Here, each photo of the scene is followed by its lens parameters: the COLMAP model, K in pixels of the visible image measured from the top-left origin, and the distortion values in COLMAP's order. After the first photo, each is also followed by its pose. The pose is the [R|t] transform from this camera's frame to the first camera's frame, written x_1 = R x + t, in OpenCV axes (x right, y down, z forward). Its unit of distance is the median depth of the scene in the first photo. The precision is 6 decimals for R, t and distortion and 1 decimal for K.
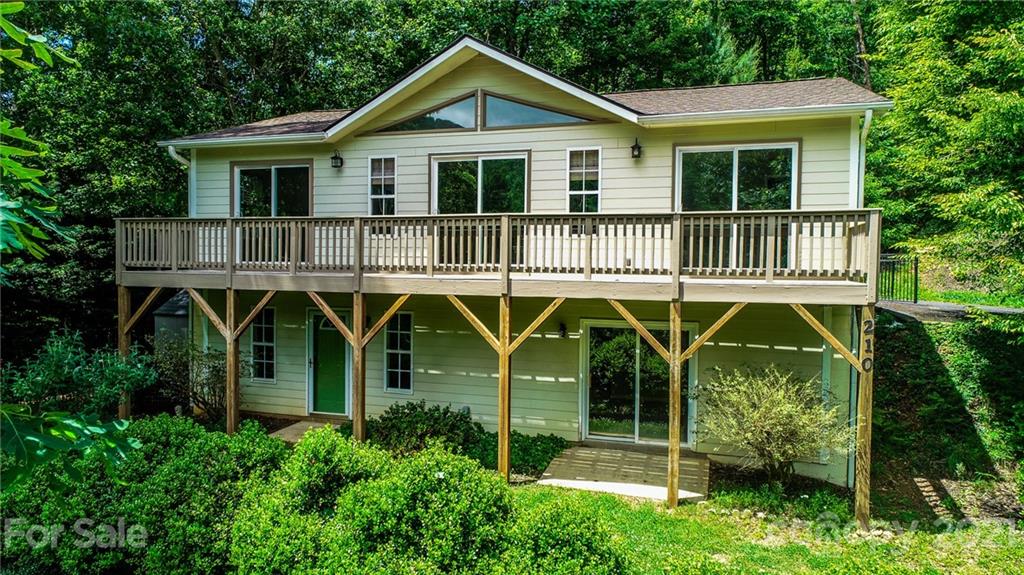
lens RADIAL K [[691.7, 0, 511.3], [0, 691.7, 289.7], [0, 0, 1]] dist [0.002131, 0.001689]
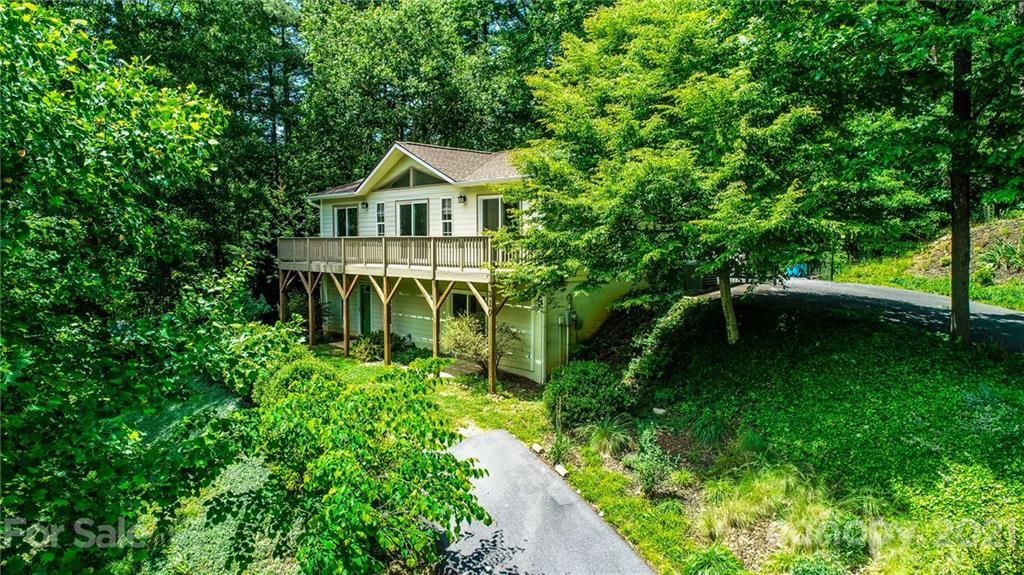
lens RADIAL K [[691.7, 0, 505.6], [0, 691.7, 282.7], [0, 0, 1]] dist [0.002131, 0.001689]
pose [[0.871186, 0.017160, -0.490653, 1.166072], [-0.005624, 0.999672, 0.024977, -0.021828], [0.490921, -0.019000, 0.870997, -0.552632]]
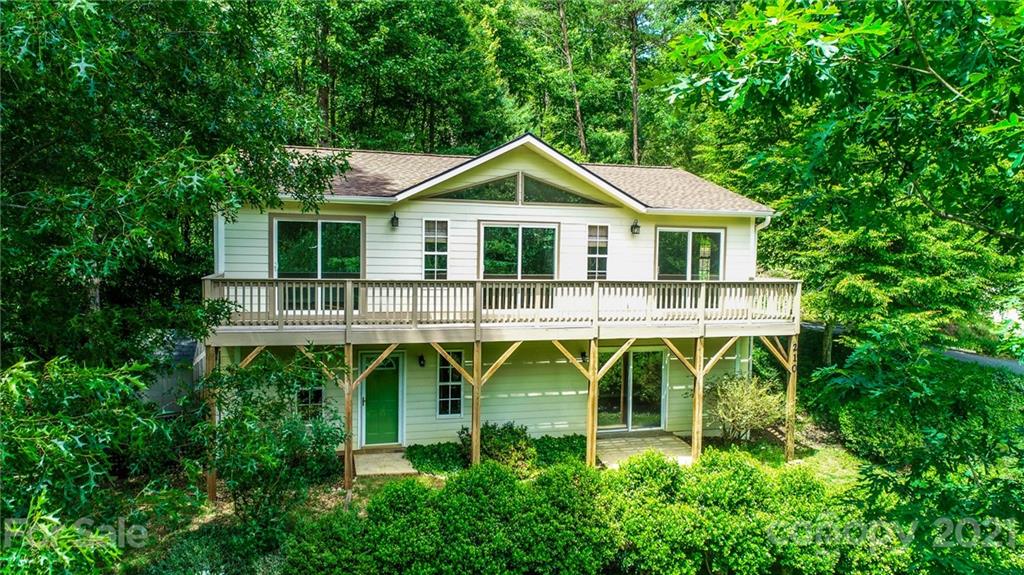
lens RADIAL K [[691.7, 0, 513.5], [0, 691.7, 291.4], [0, 0, 1]] dist [0.002131, 0.001689]
pose [[0.830734, -0.030809, 0.555817, -0.805525], [0.012137, 0.999232, 0.037248, -0.123583], [-0.556537, -0.024197, 0.830470, -0.052743]]
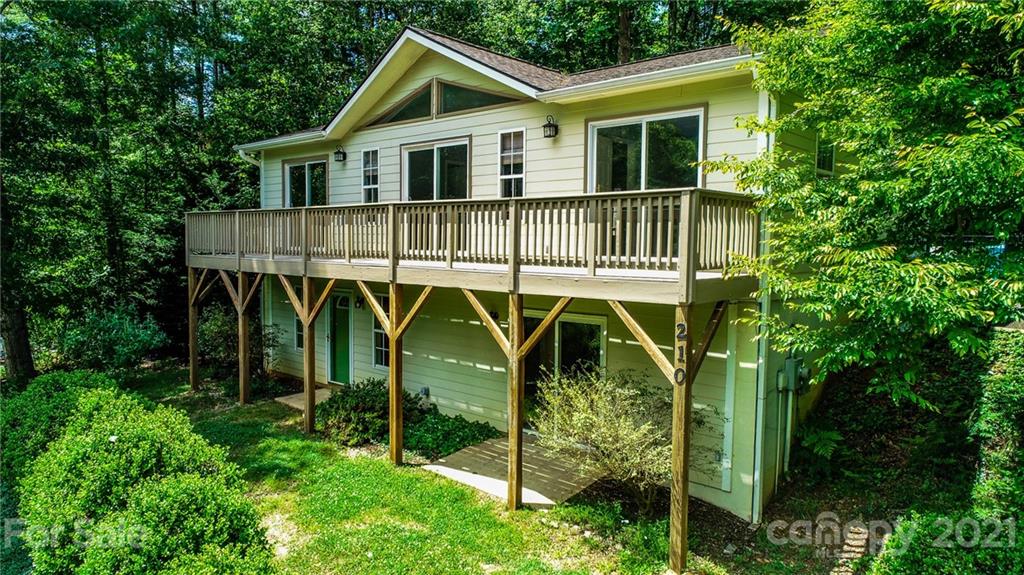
lens RADIAL K [[691.7, 0, 506.8], [0, 691.7, 289.1], [0, 0, 1]] dist [0.002131, 0.001689]
pose [[0.907147, 0.027396, -0.419920, 0.508519], [-0.014586, 0.999326, 0.033685, -0.016380], [0.420560, -0.024433, 0.906936, 0.121715]]
